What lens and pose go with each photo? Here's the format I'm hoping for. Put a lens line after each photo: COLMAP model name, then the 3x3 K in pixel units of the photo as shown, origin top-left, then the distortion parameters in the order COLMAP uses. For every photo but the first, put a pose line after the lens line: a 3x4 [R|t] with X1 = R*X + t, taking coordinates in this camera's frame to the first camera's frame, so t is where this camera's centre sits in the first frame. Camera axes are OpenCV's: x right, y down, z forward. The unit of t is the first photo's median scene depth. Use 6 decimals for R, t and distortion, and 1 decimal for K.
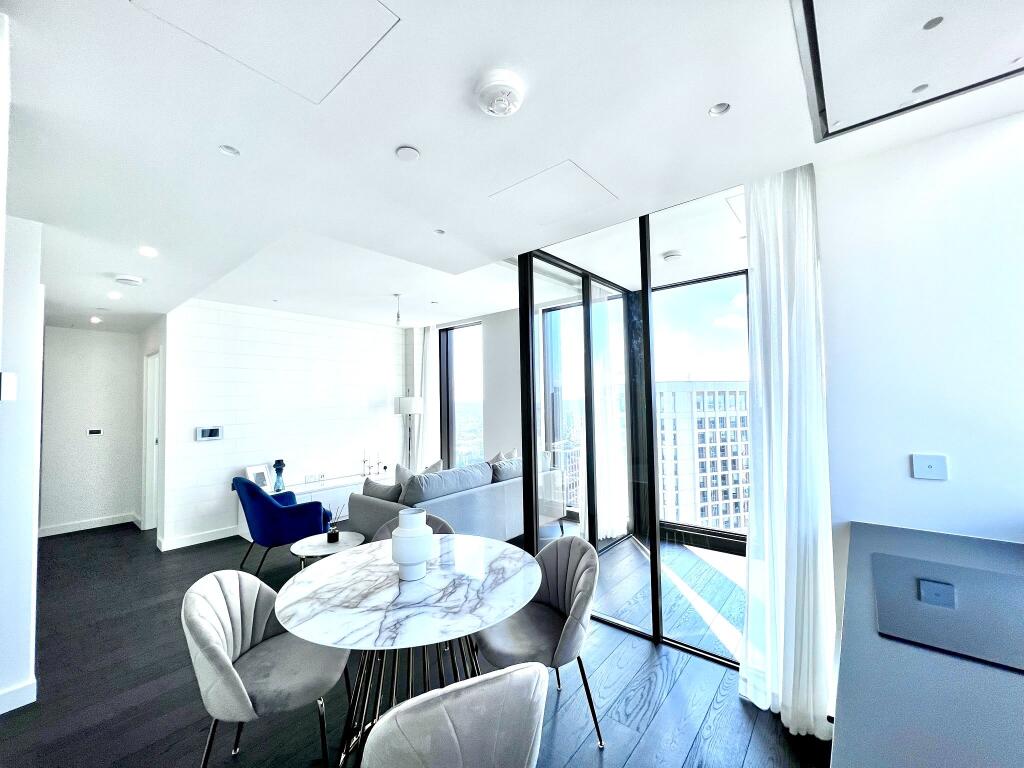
lens RADIAL K [[407.7, 0, 509.8], [0, 407.7, 387.1], [0, 0, 1]] dist [-0.004269, -0.000160]
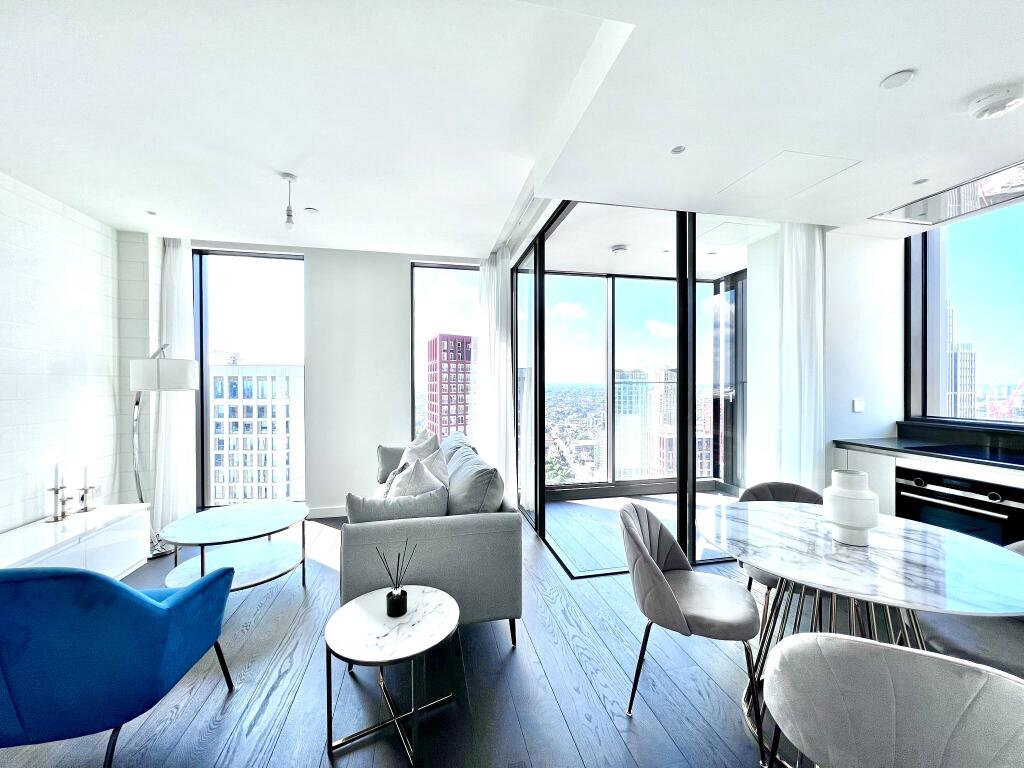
lens RADIAL K [[407.7, 0, 513.8], [0, 407.7, 384.2], [0, 0, 1]] dist [-0.004269, -0.000160]
pose [[0.604664, 0.015693, 0.796326, -0.398420], [-0.037173, 0.999272, 0.008533, 0.035729], [-0.795613, -0.034762, 0.604807, 0.294428]]
